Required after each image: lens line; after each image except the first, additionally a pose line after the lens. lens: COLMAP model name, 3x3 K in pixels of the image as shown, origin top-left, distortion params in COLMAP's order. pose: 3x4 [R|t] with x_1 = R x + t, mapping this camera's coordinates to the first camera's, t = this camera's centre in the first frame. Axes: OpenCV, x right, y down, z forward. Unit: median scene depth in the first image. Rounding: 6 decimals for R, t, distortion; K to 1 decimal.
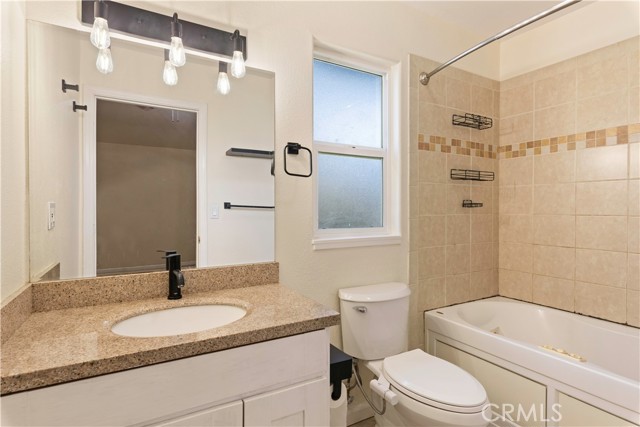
lens RADIAL K [[337.9, 0, 320.0], [0, 337.9, 213.5], [0, 0, 1]] dist [-0.001394, 0.000023]
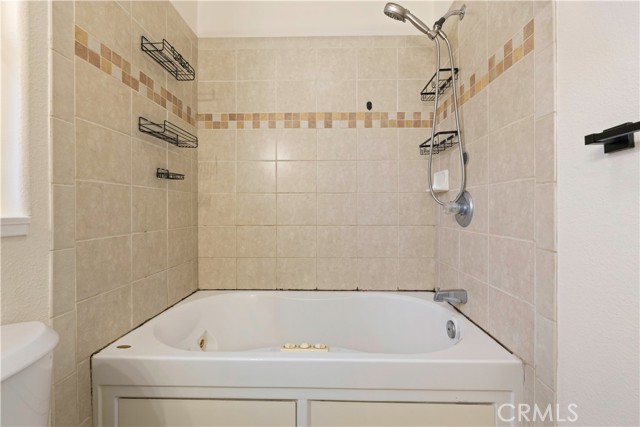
lens RADIAL K [[271.8, 0, 322.3], [0, 271.8, 210.5], [0, 0, 1]] dist [-0.001371, -0.000613]
pose [[0.514174, -0.002340, 0.857683, 0.120300], [0.012794, 0.999906, -0.004942, 0.058775], [-0.857591, 0.013514, 0.514155, 0.433318]]
